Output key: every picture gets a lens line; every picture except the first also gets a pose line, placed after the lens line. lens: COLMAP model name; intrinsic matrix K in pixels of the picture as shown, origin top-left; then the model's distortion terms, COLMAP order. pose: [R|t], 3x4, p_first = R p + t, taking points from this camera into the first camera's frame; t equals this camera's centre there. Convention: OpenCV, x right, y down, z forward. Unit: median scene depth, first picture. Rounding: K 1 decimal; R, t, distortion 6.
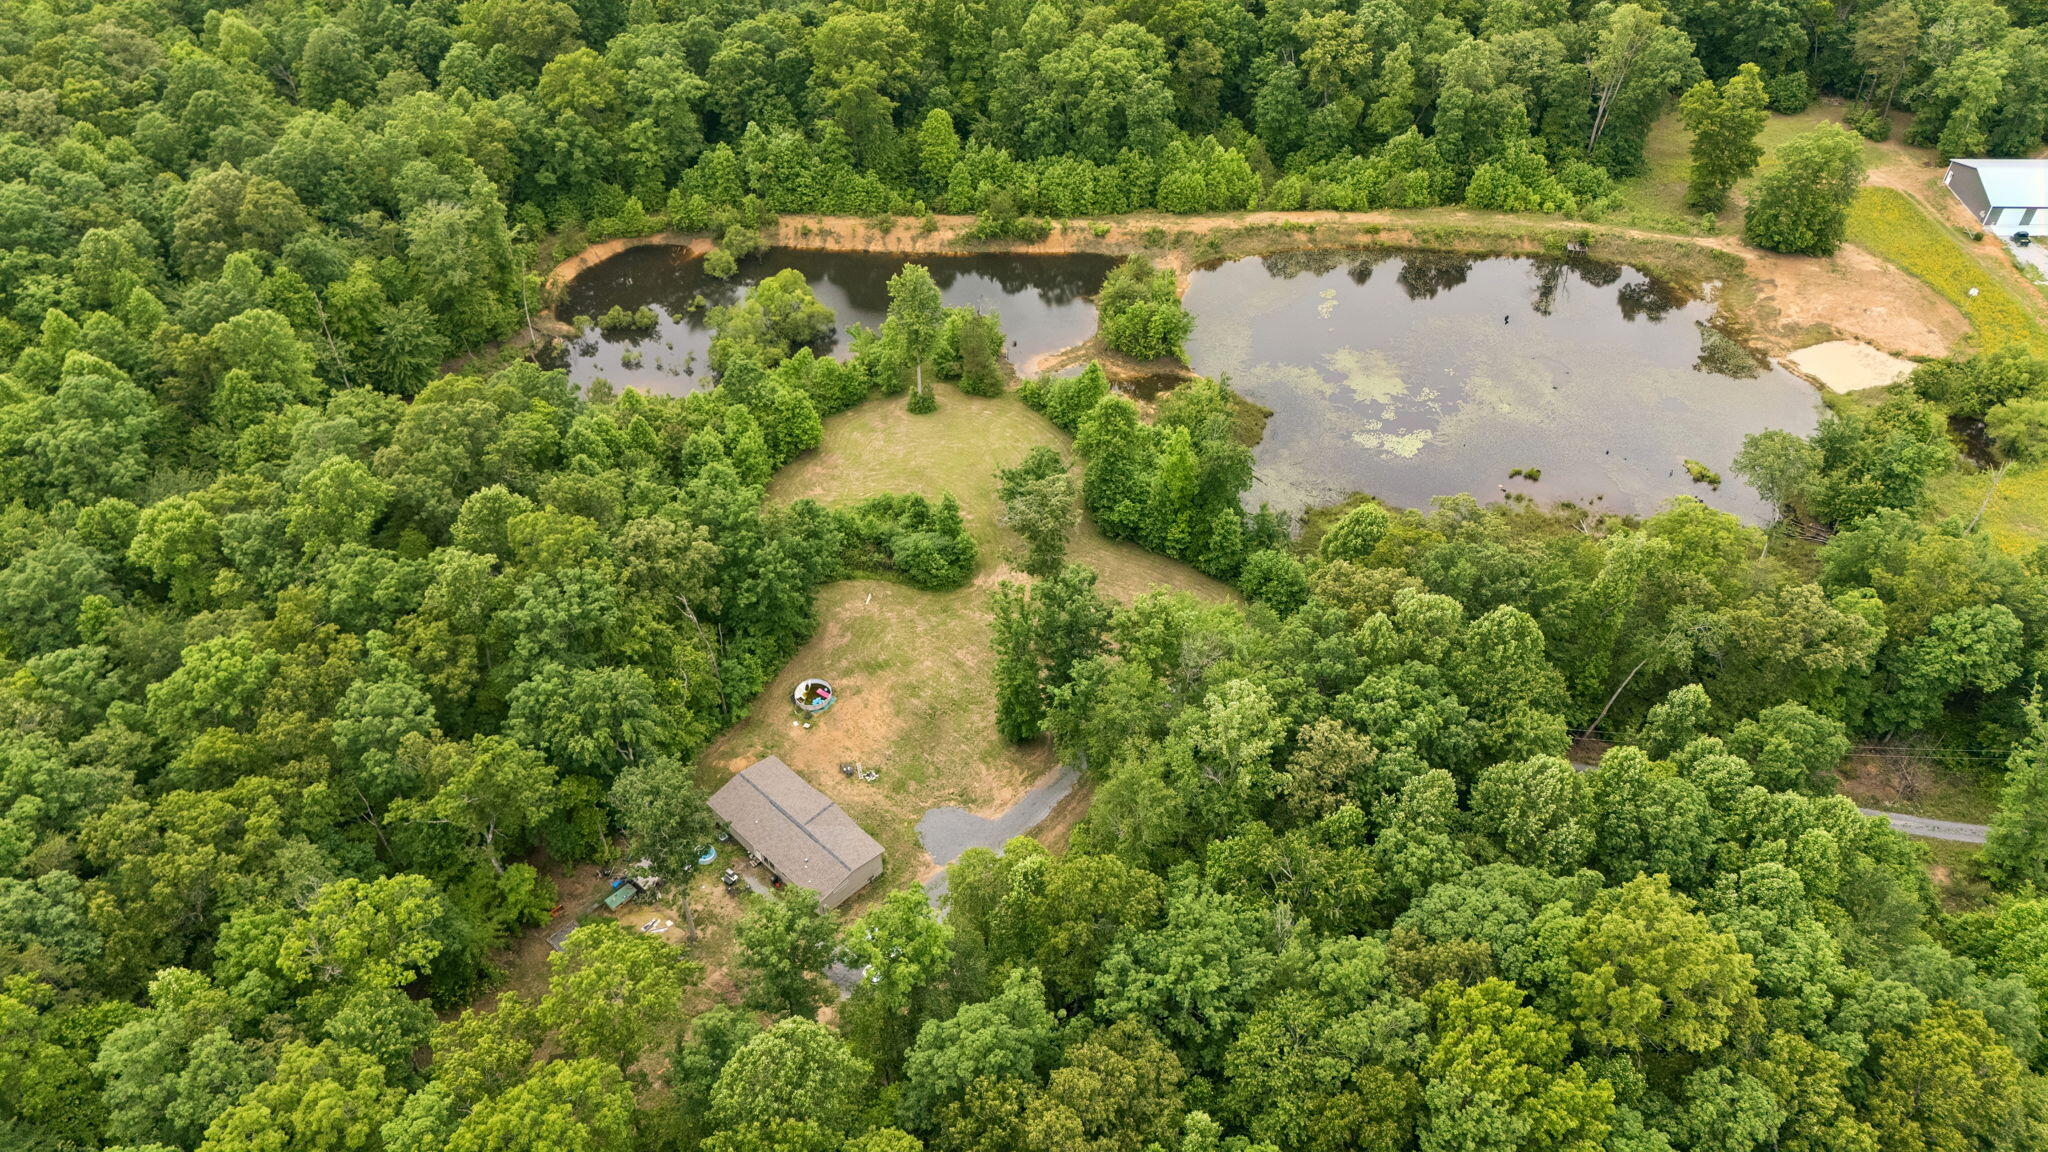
lens RADIAL K [[1408.1, 0, 1024.0], [0, 1408.1, 576.0], [0, 0, 1]] dist [0.007077, -0.002102]
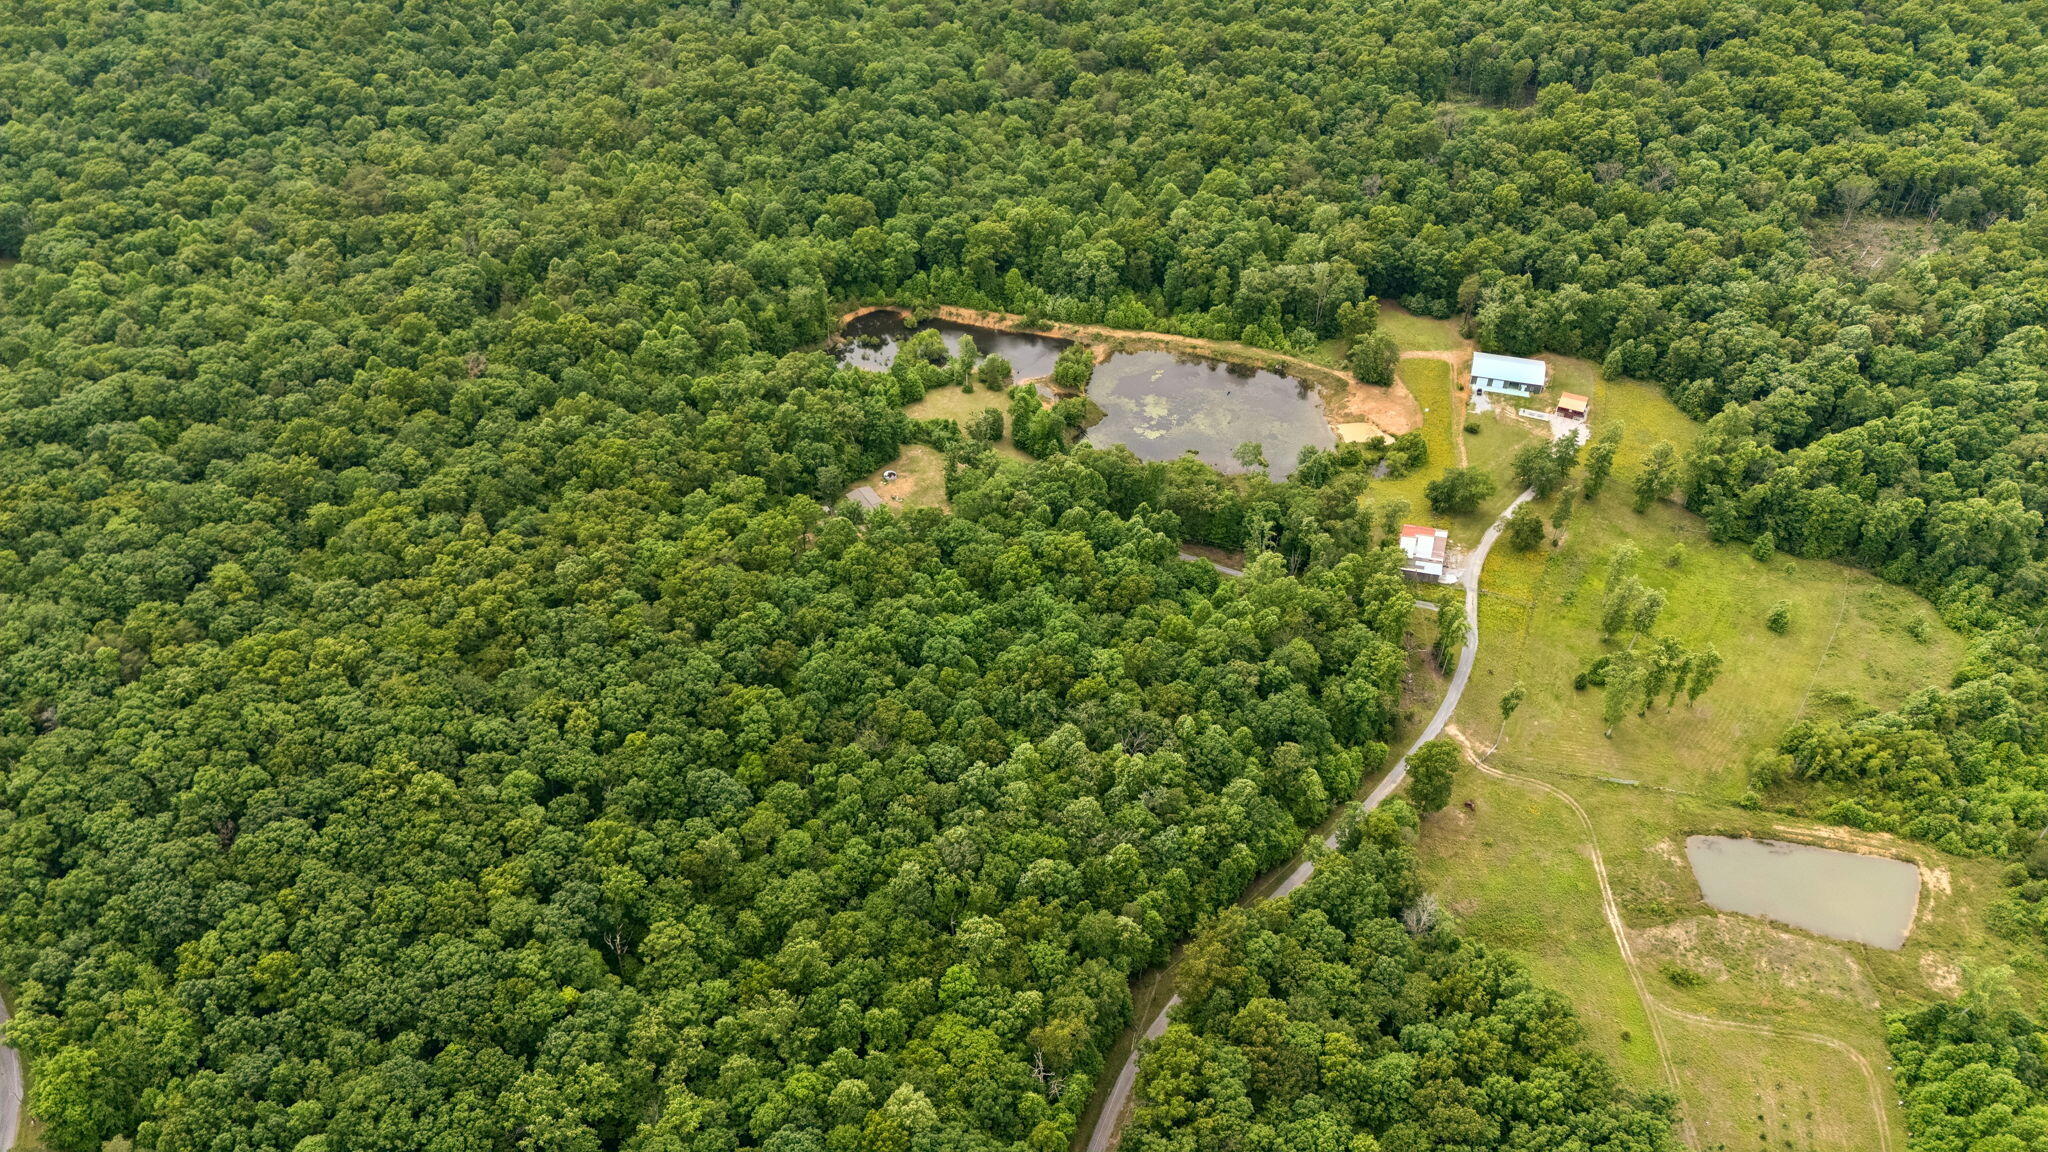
lens RADIAL K [[1408.1, 0, 1024.0], [0, 1408.1, 576.0], [0, 0, 1]] dist [0.007077, -0.002102]
pose [[0.964238, 0.170943, -0.202544, 0.518704], [-0.177669, 0.983970, -0.015364, 0.198558], [0.196671, 0.050801, 0.979153, -1.250787]]
